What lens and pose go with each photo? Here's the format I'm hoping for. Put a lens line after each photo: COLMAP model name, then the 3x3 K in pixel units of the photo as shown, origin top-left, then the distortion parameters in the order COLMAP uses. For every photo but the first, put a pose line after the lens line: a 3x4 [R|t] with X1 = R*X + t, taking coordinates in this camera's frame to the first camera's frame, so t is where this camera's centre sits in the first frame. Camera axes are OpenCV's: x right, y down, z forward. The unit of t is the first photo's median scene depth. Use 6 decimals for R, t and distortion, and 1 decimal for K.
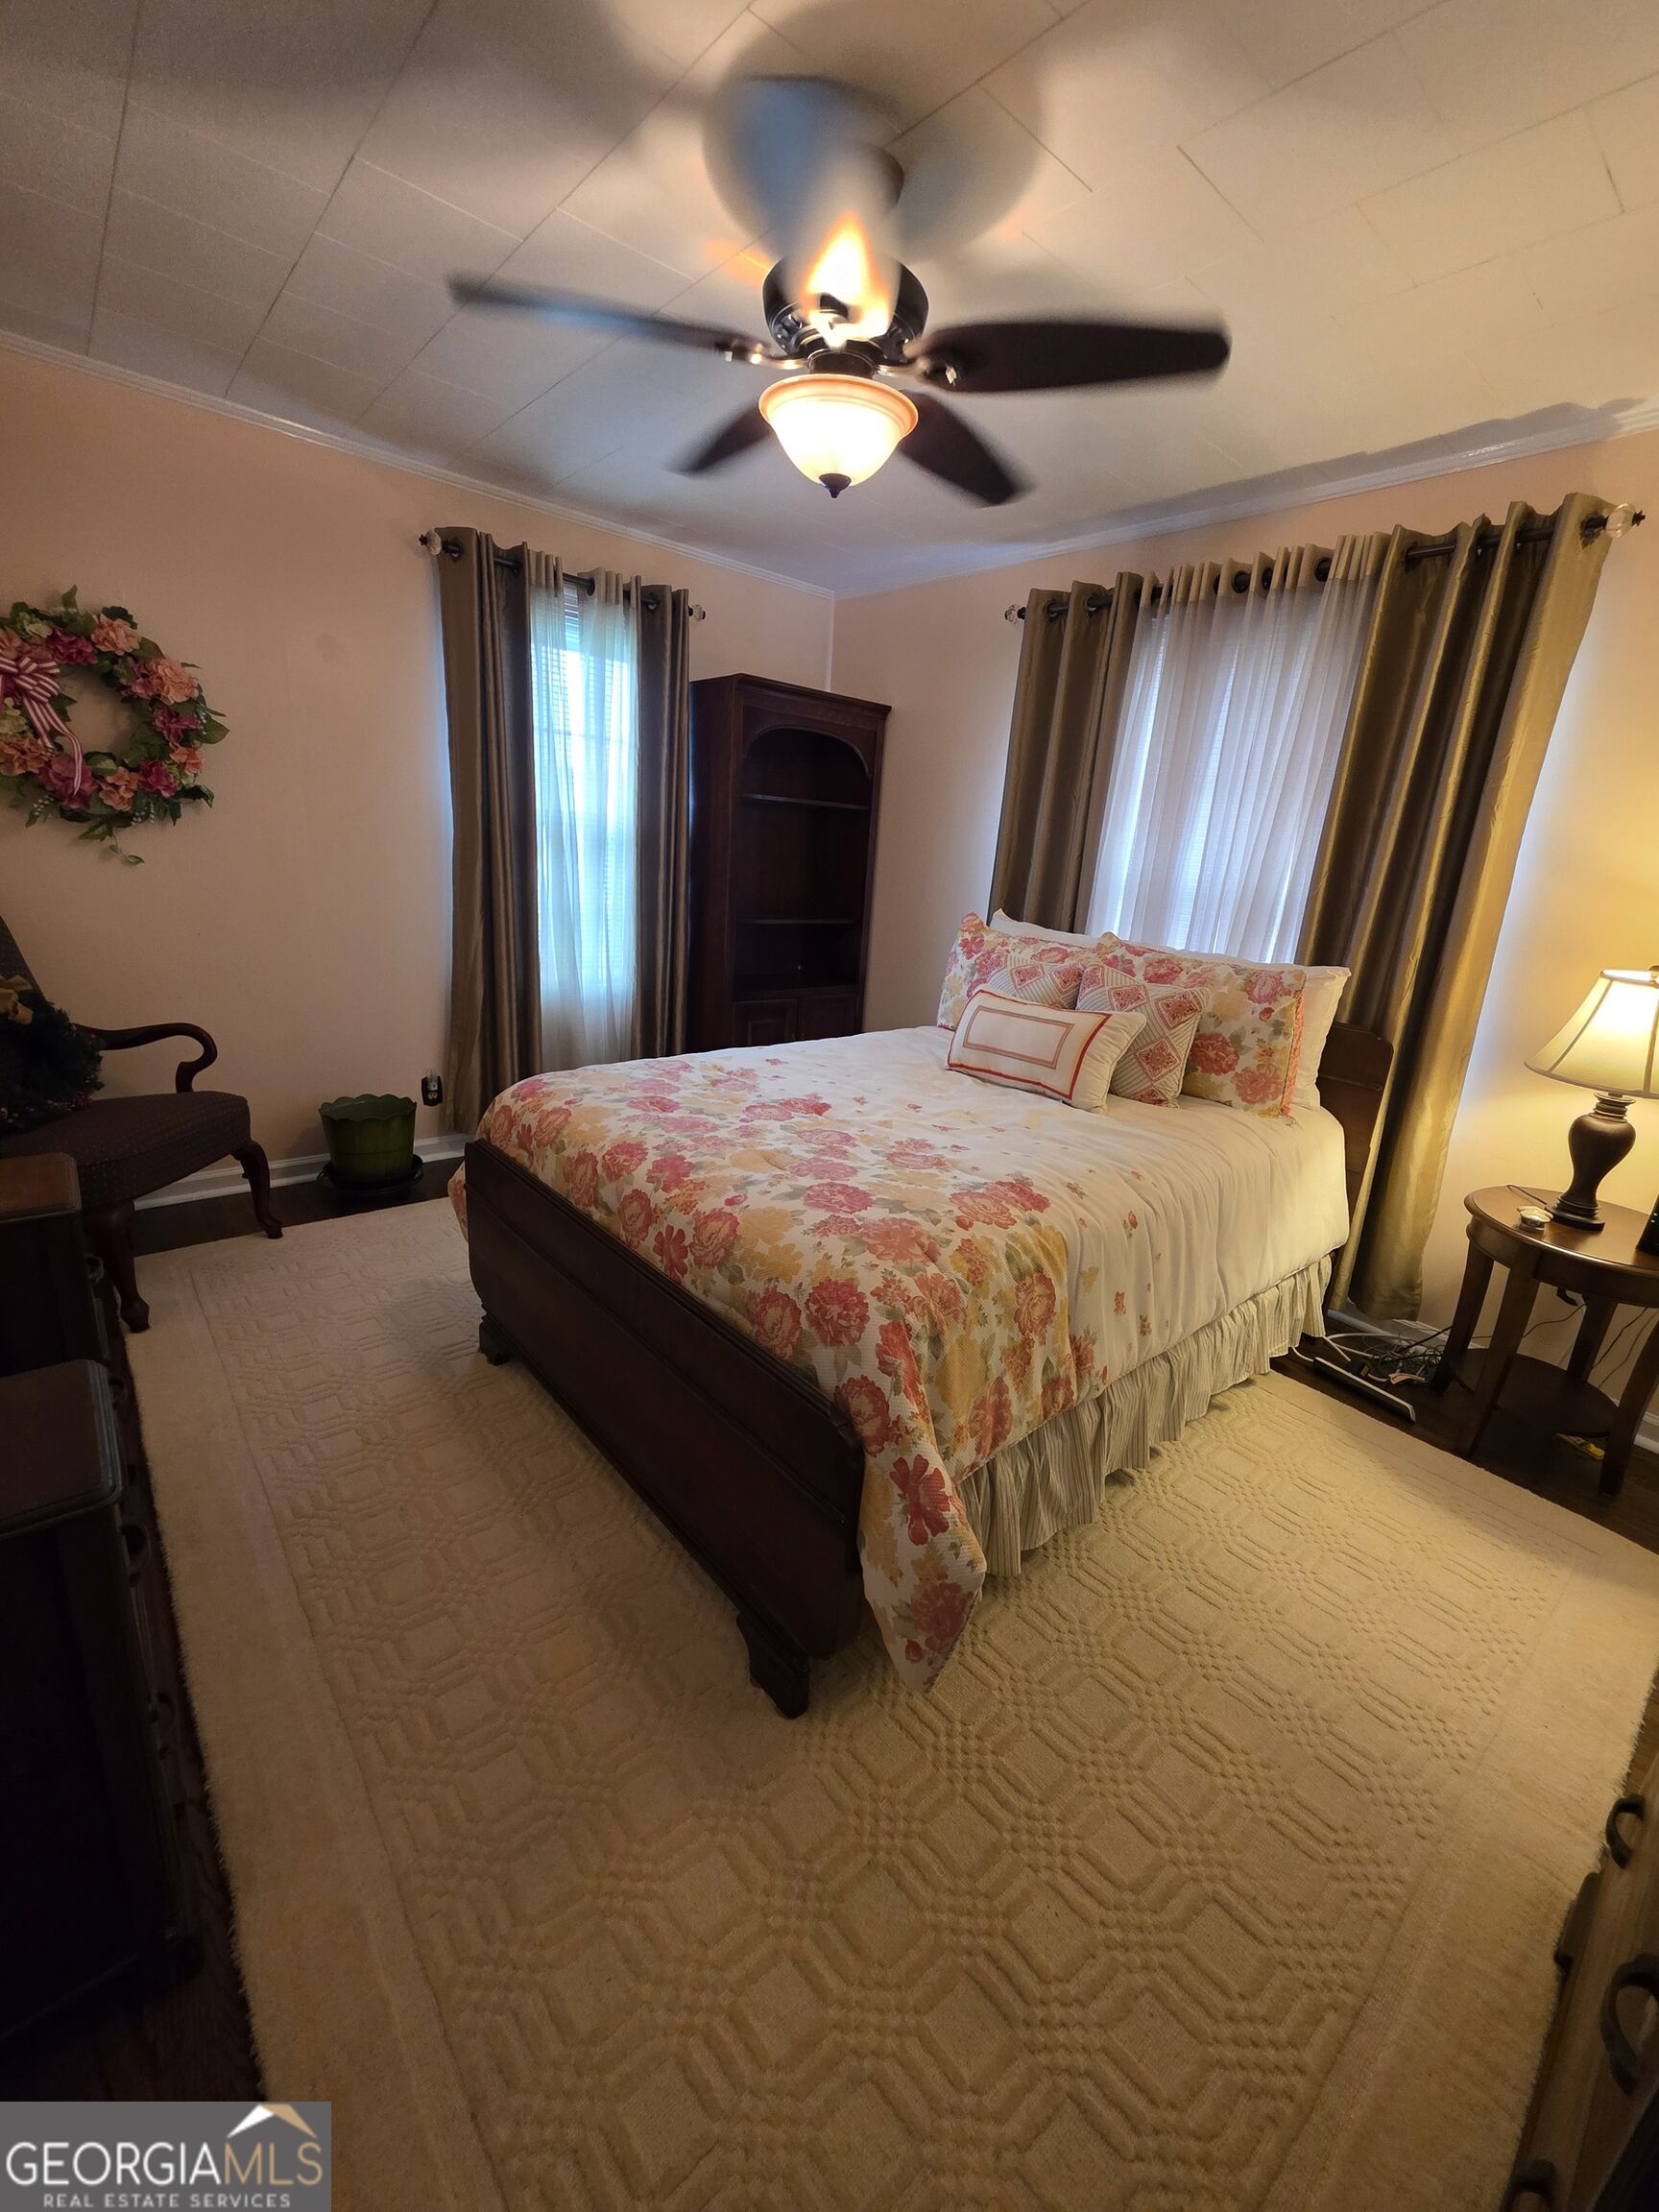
lens RADIAL K [[883.9, 0, 838.0], [0, 883.9, 1114.5], [0, 0, 1]] dist [0.001288, -0.000423]
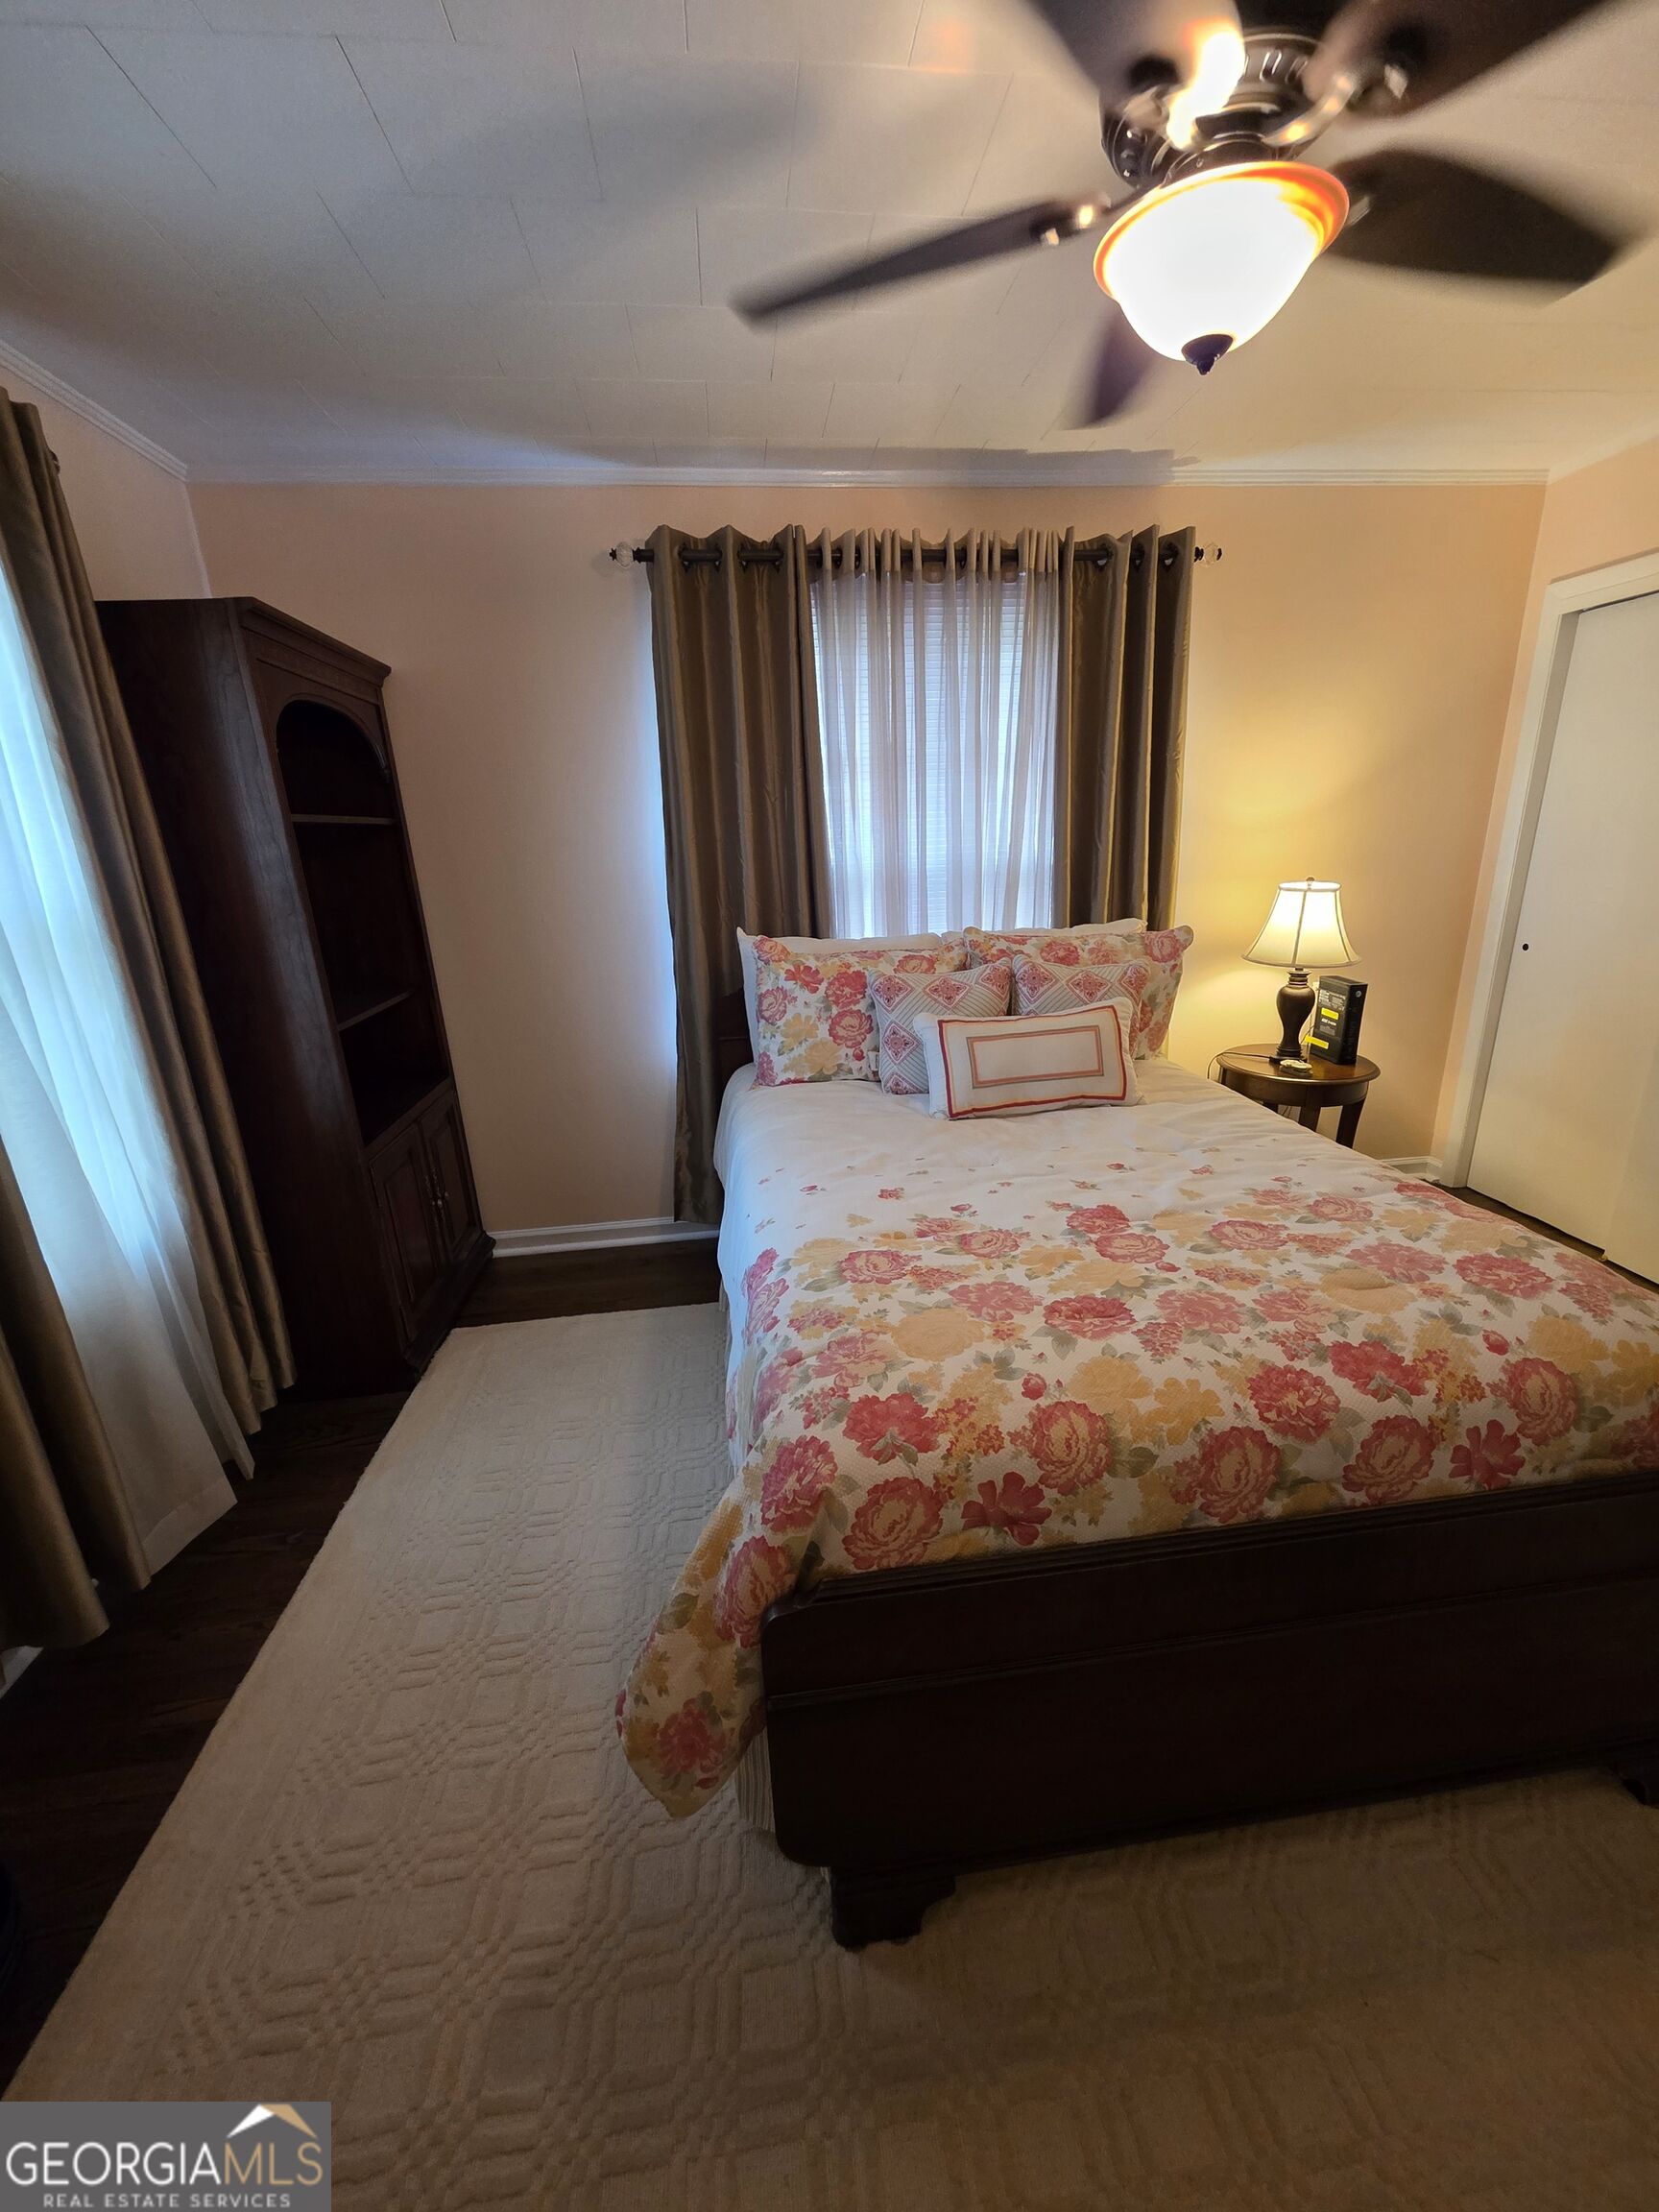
lens RADIAL K [[888.6, 0, 835.5], [0, 888.6, 1111.0], [0, 0, 1]] dist [-0.001355, -0.000295]
pose [[0.564590, -0.336828, 0.753515, -0.731284], [0.322453, 0.930401, 0.174291, -0.312504], [-0.759777, 0.144570, 0.633907, 0.716958]]
